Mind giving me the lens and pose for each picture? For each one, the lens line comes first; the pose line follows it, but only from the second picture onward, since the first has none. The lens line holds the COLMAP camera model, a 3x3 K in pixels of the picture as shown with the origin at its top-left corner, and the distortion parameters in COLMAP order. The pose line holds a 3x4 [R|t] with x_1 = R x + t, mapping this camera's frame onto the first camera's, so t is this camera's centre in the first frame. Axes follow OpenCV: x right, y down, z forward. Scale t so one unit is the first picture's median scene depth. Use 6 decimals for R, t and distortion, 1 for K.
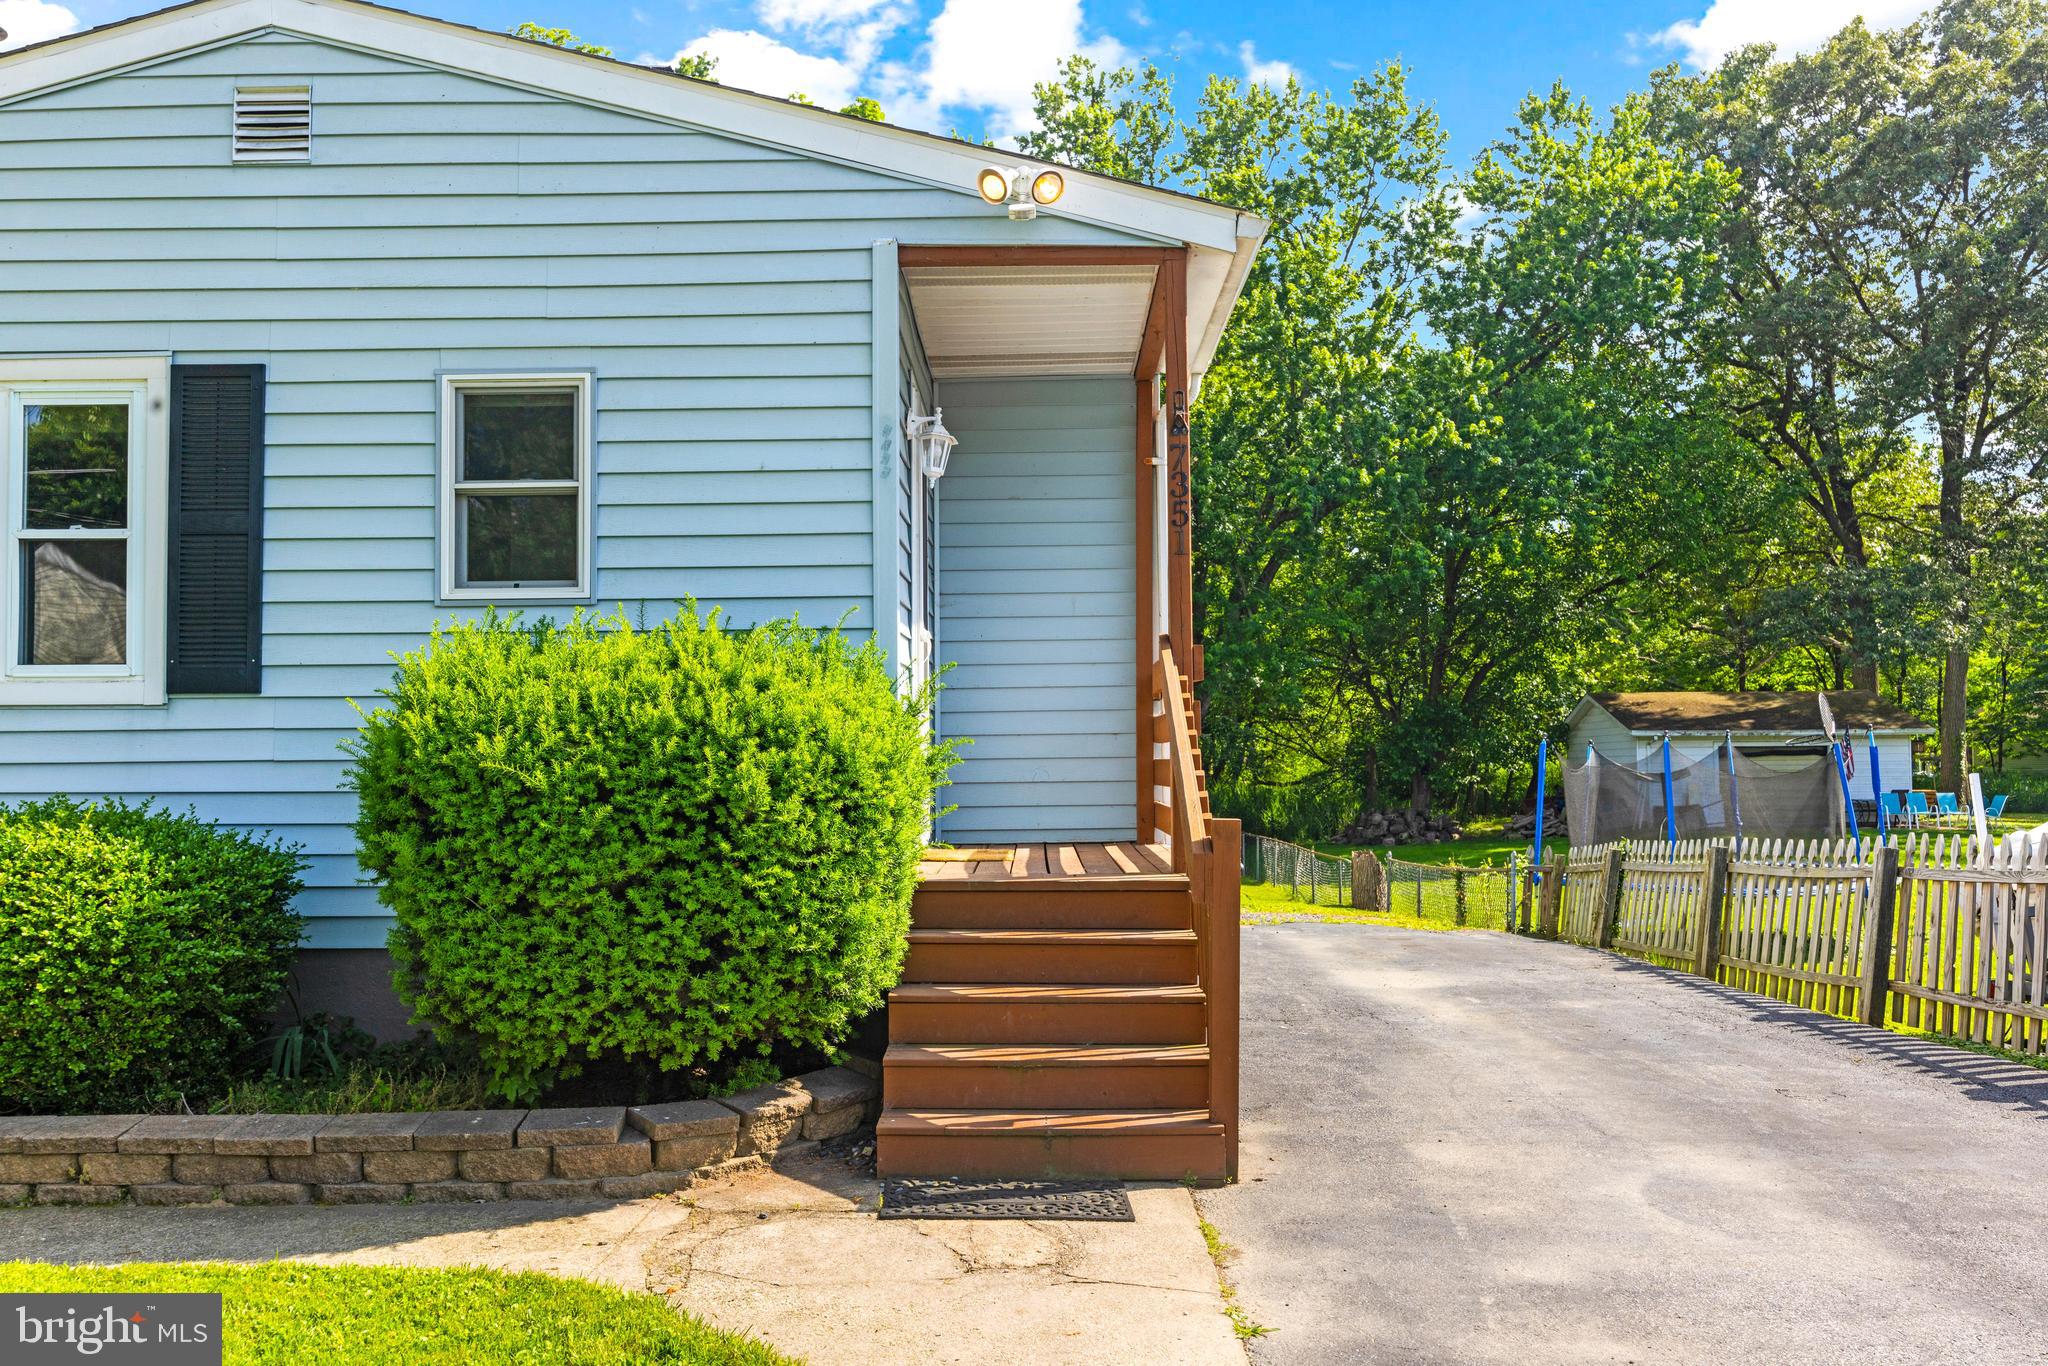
lens RADIAL K [[1739.8, 0, 1026.1], [0, 1739.8, 687.7], [0, 0, 1]] dist [0.000904, -0.004028]
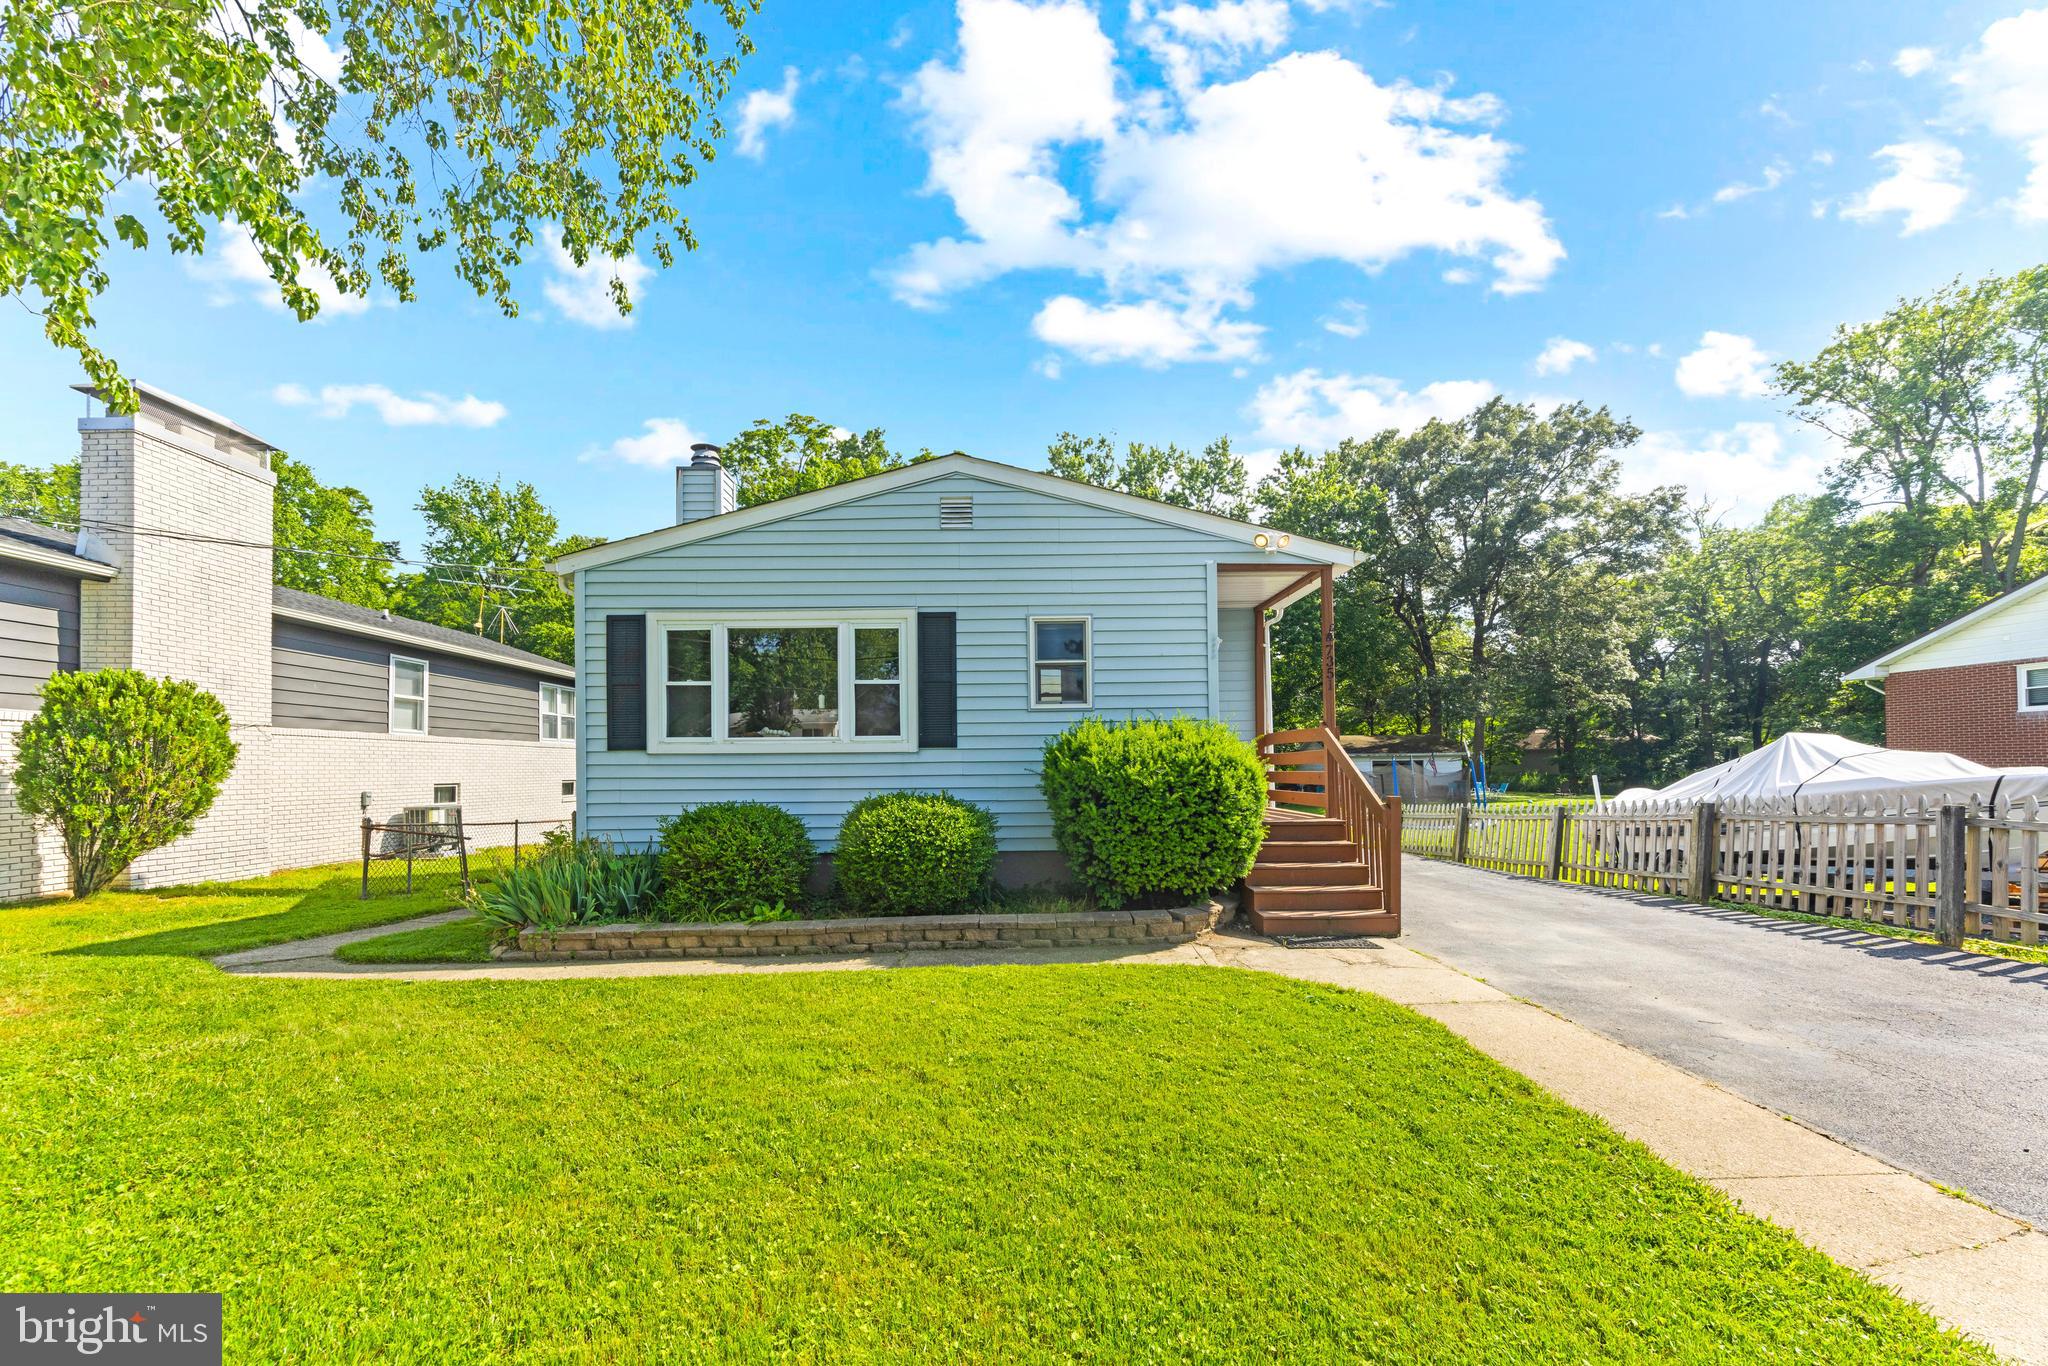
lens RADIAL K [[842.6, 0, 1034.3], [0, 842.6, 752.8], [0, 0, 1]] dist [-0.000745, 0.000455]
pose [[0.999628, -0.004738, 0.026859, -0.357901], [0.004110, 0.999718, 0.023386, -0.016142], [-0.026963, -0.023267, 0.999366, -0.183628]]
